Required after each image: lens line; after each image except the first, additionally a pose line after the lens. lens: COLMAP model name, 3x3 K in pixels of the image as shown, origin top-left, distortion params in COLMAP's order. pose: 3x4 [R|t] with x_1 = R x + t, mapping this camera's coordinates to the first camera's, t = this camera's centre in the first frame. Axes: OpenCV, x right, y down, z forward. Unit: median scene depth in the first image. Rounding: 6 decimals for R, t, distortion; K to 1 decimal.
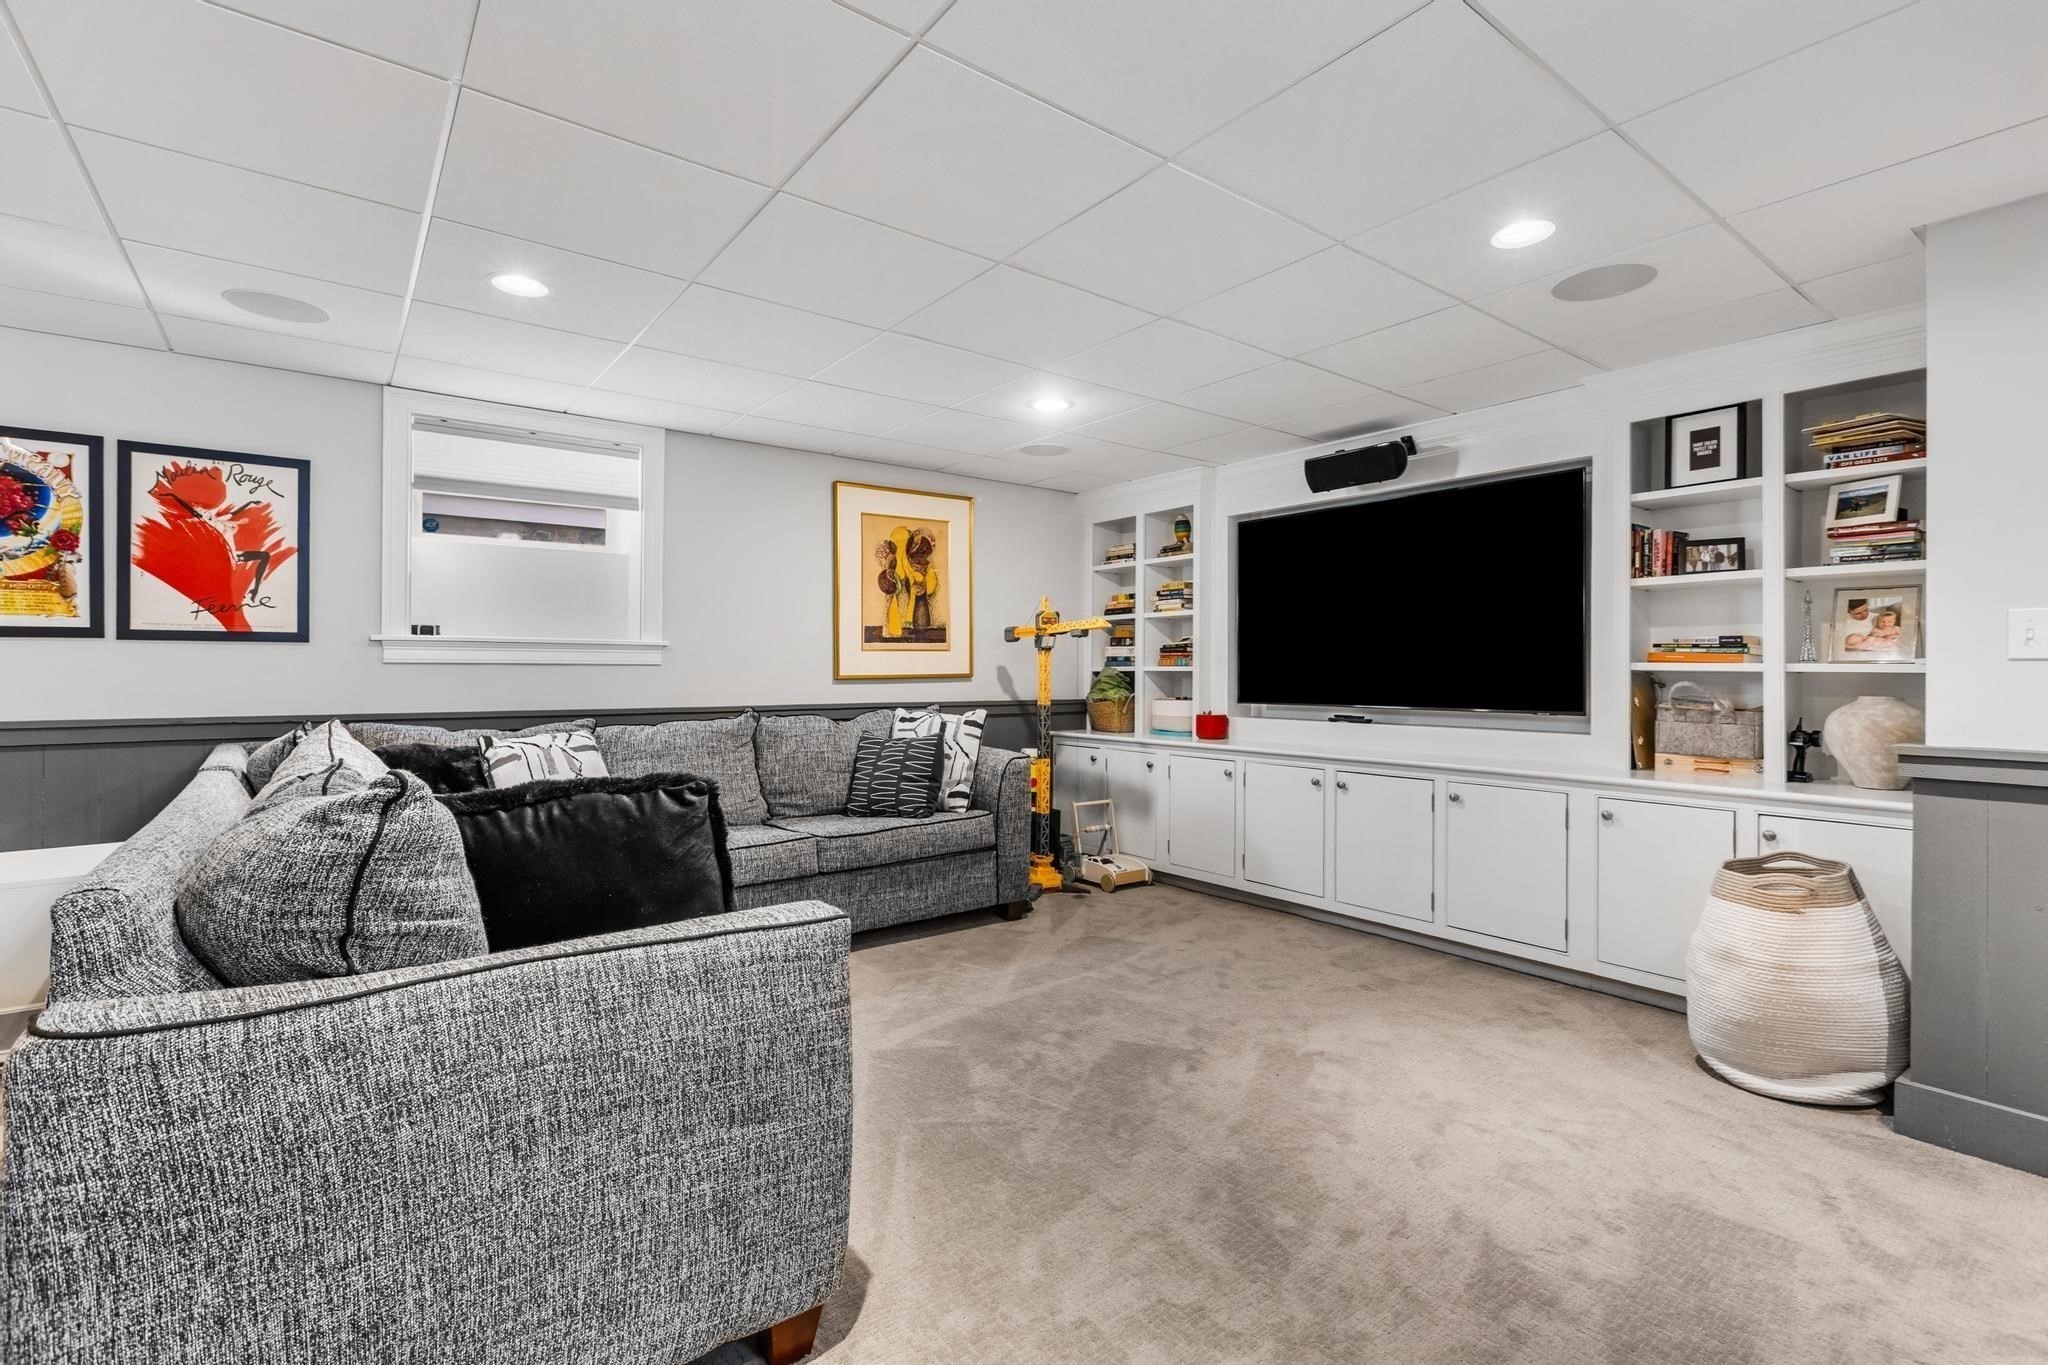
lens RADIAL K [[932.3, 0, 1039.9], [0, 932.3, 665.7], [0, 0, 1]] dist [-0.004124, -0.000431]
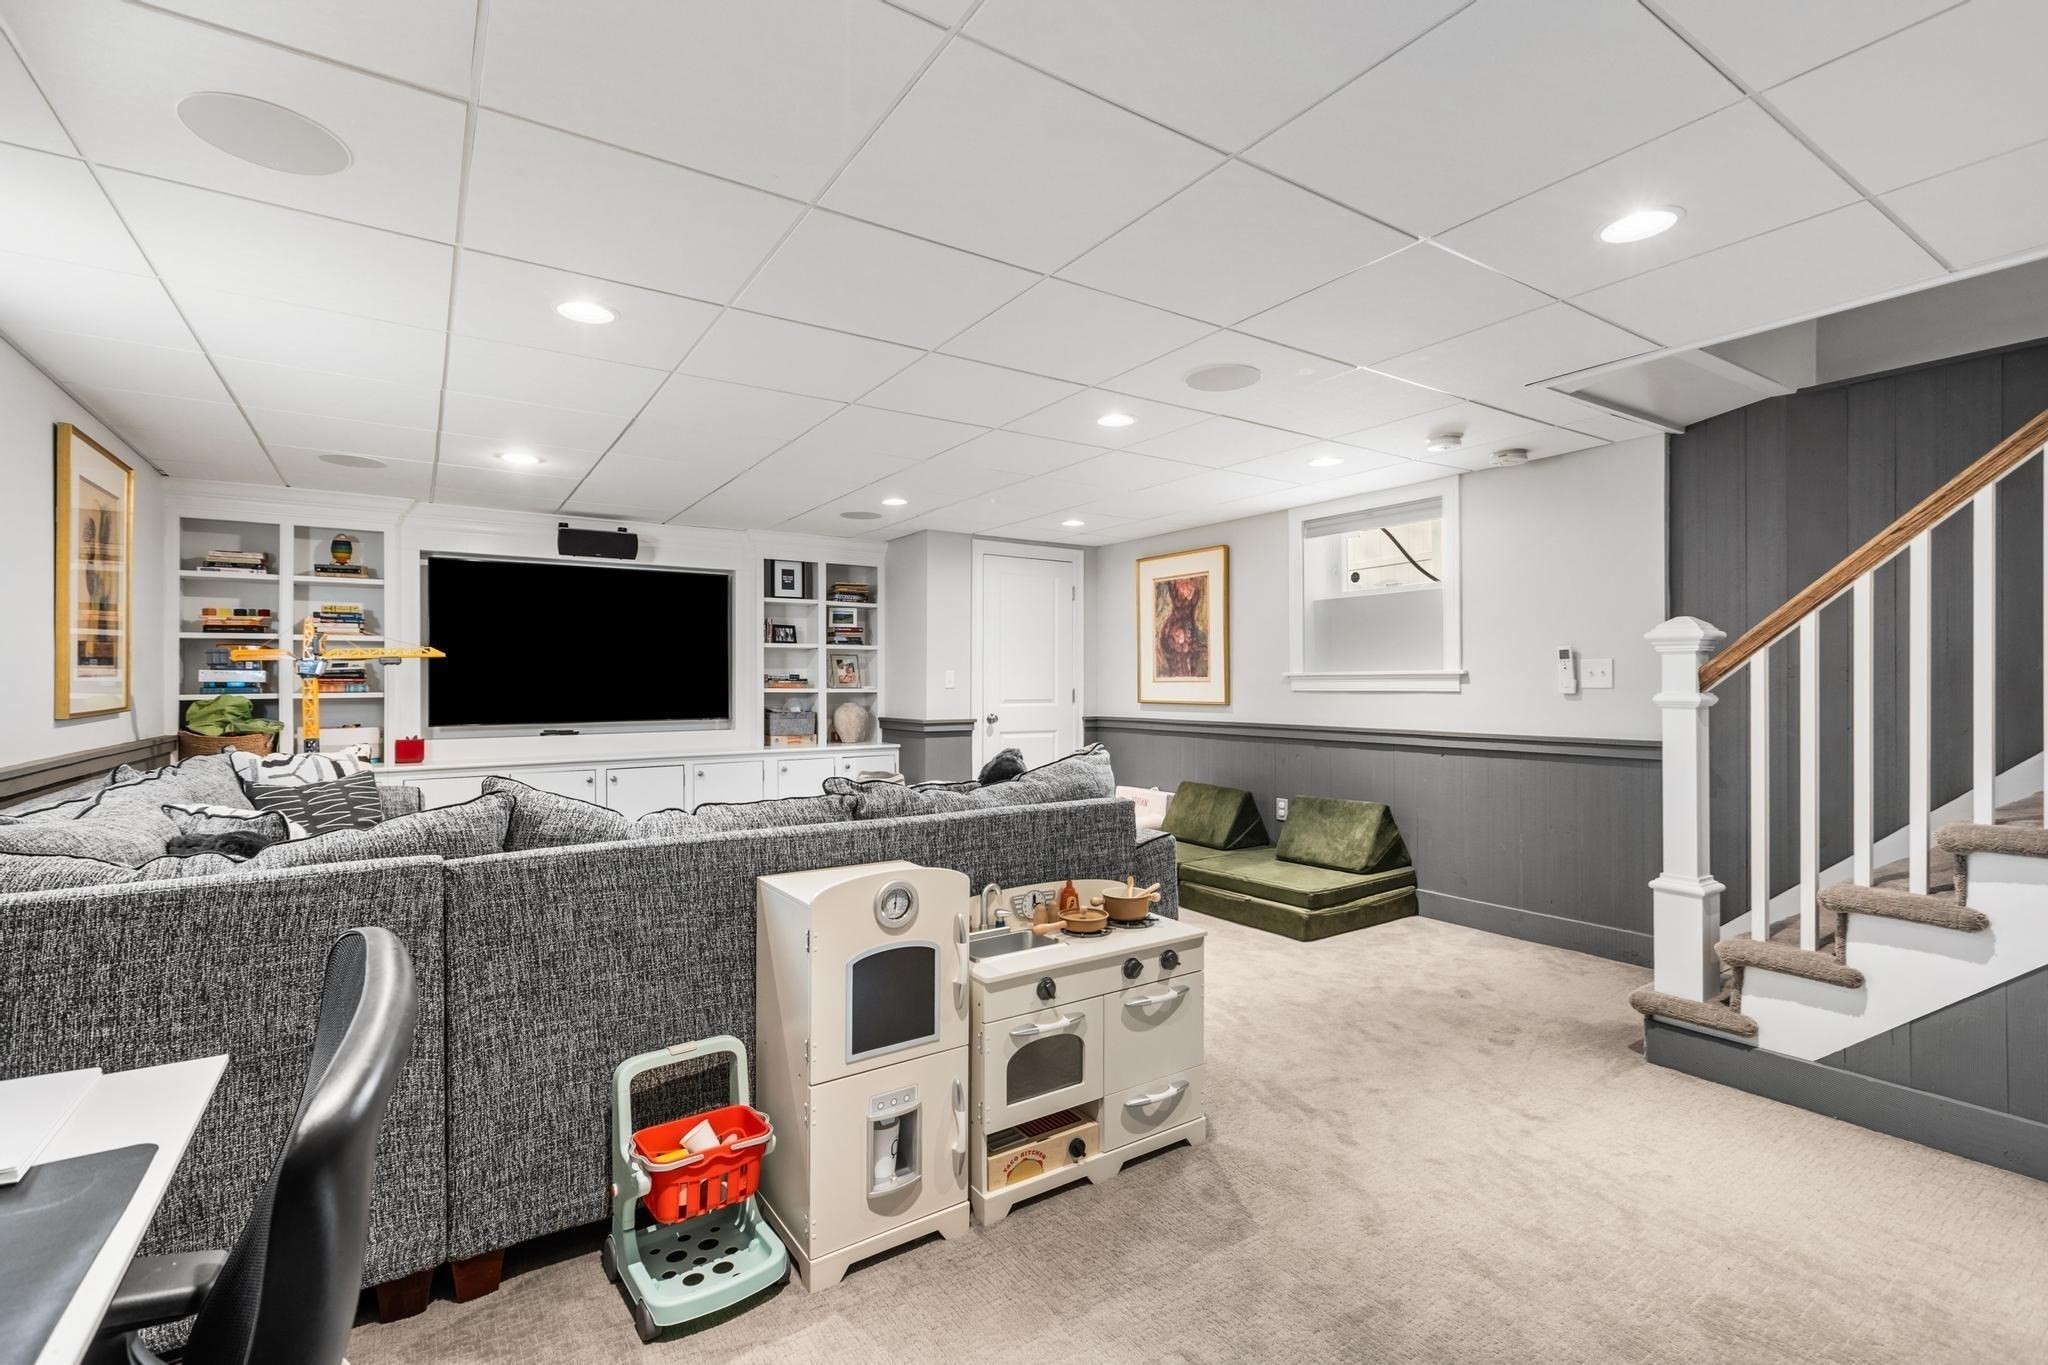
lens RADIAL K [[933.0, 0, 1025.4], [0, 933.0, 677.7], [0, 0, 1]] dist [0.000051, -0.000024]
pose [[0.066305, 0.000087, 0.997799, -1.226682], [-0.002591, 0.999997, 0.000085, -0.027272], [-0.997796, -0.002591, 0.066305, 0.369228]]
